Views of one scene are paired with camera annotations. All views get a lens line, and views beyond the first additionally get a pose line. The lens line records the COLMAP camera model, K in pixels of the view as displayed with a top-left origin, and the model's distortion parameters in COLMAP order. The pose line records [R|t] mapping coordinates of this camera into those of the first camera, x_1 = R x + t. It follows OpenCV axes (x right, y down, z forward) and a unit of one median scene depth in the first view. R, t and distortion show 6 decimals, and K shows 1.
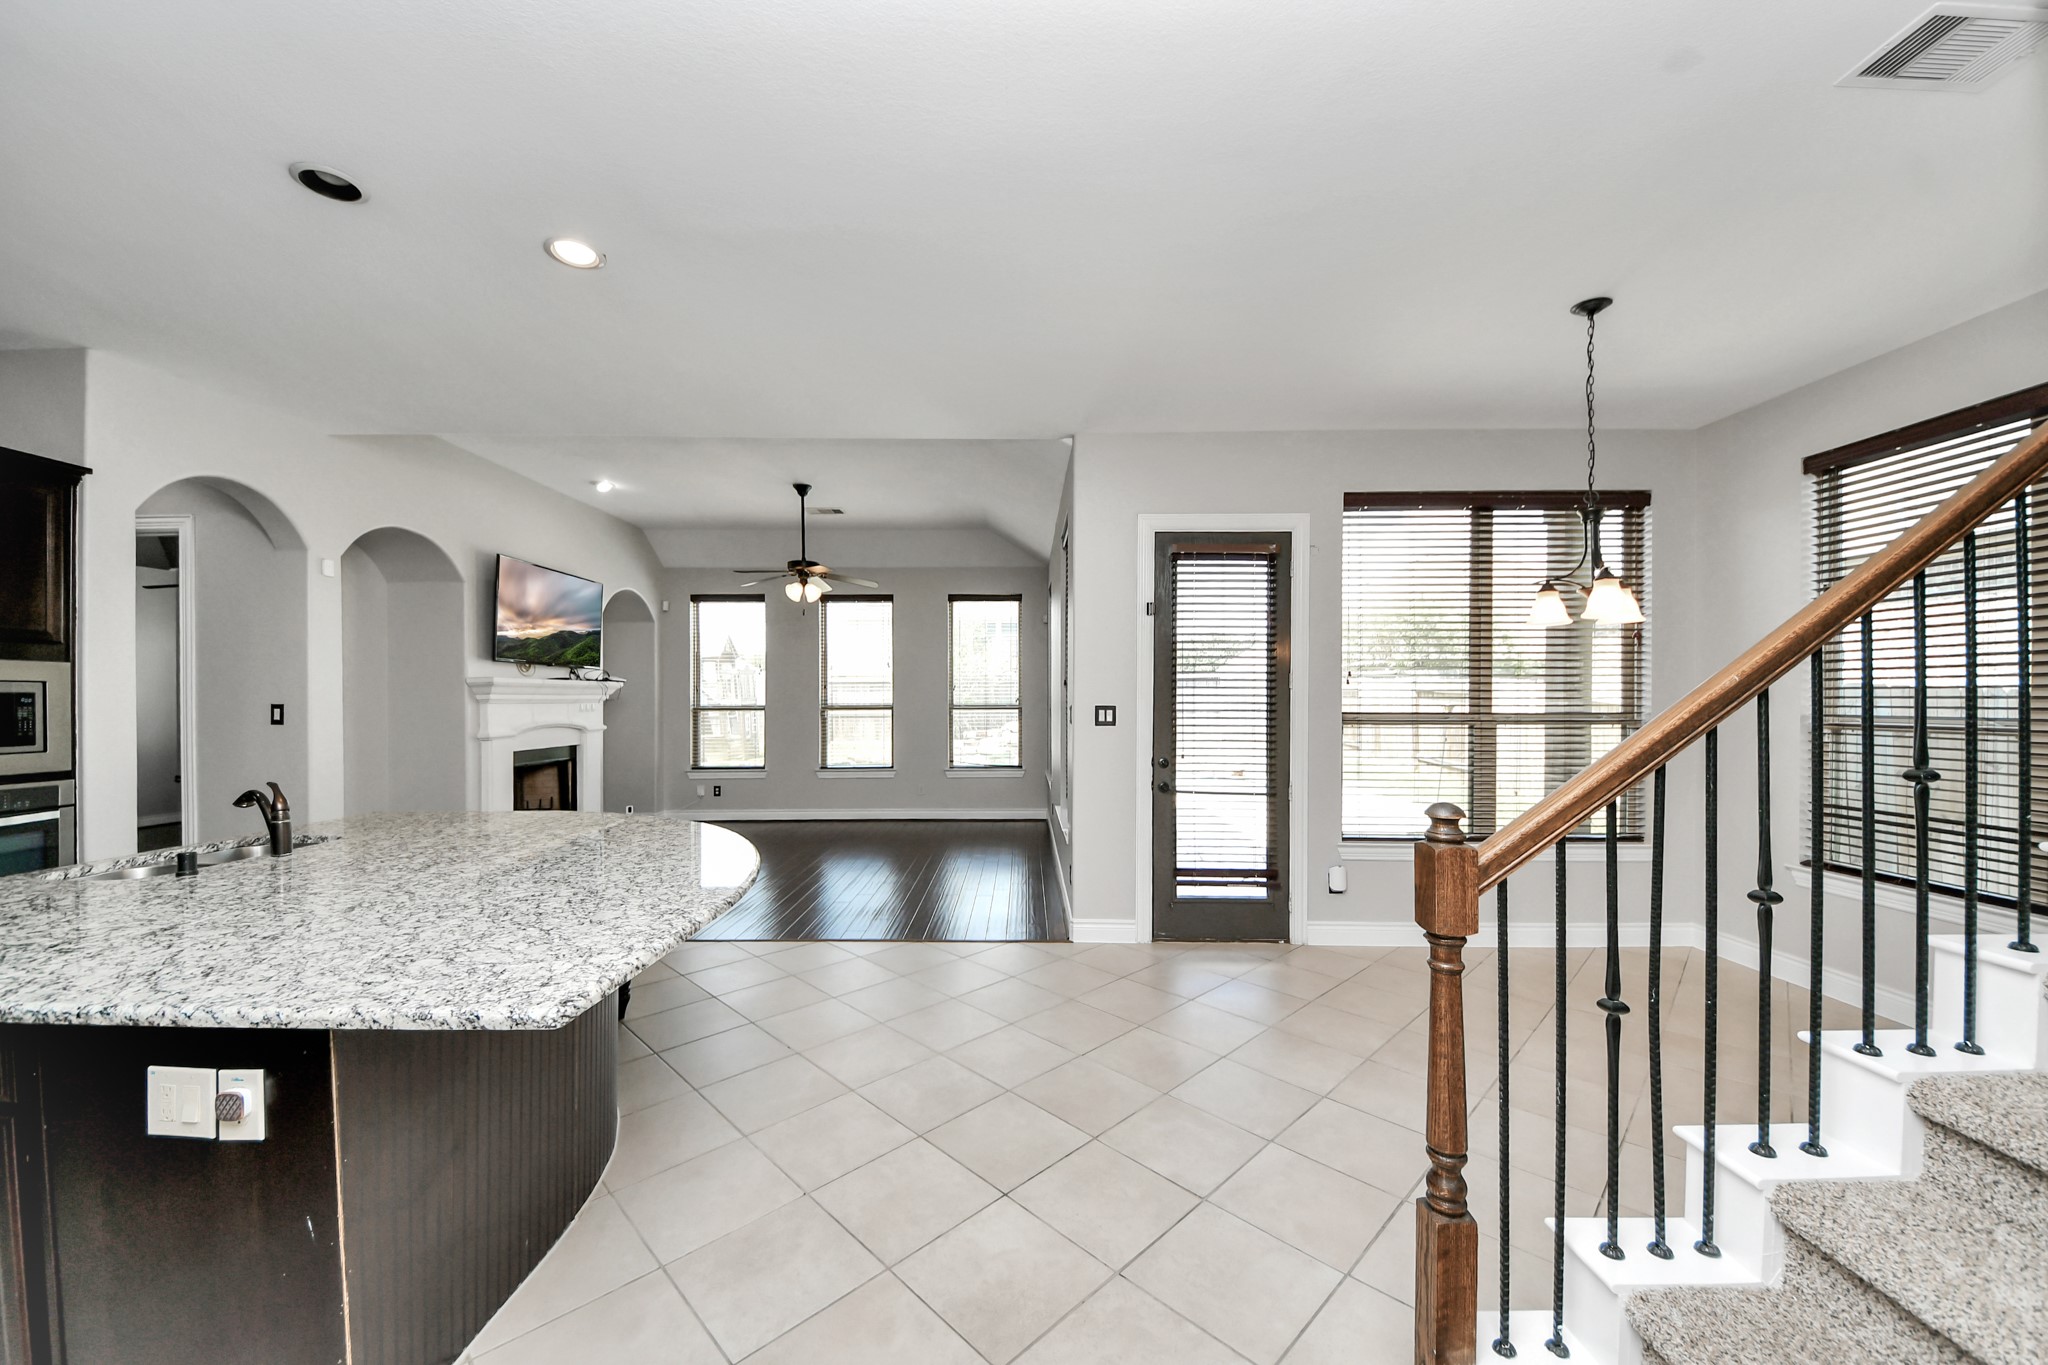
lens RADIAL K [[741.4, 0, 1014.3], [0, 741.4, 694.9], [0, 0, 1]] dist [0.022352, -0.000140]
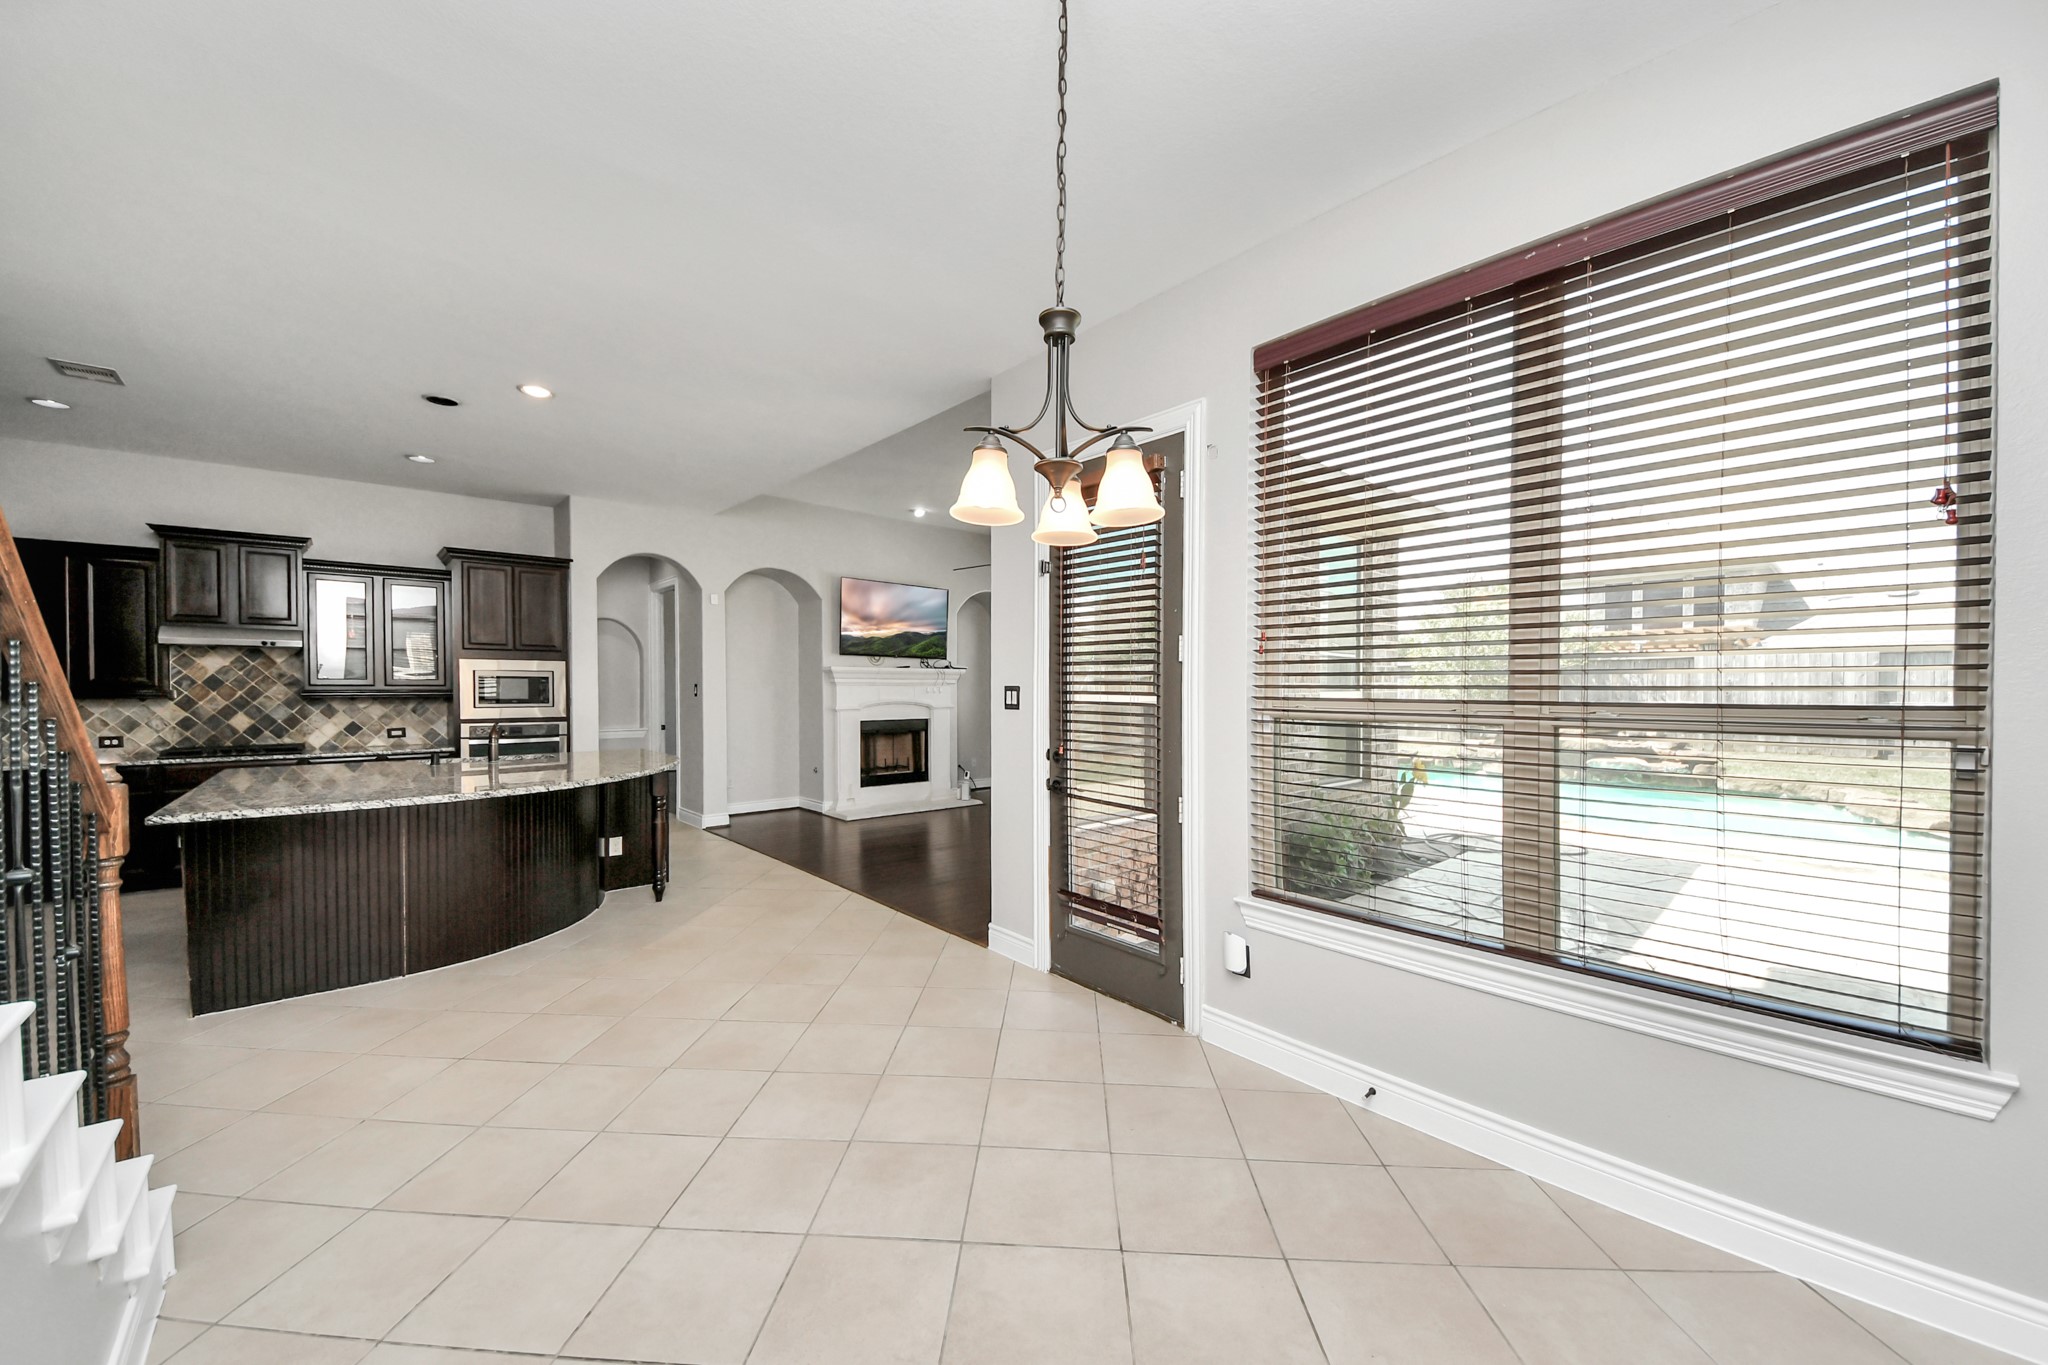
lens RADIAL K [[741.4, 0, 1014.3], [0, 741.4, 694.9], [0, 0, 1]] dist [0.022352, -0.000140]
pose [[0.697146, 0.010467, -0.716852, 0.743194], [0.000177, 0.999891, 0.014772, 0.012058], [0.716929, -0.010425, 0.697069, 0.401870]]
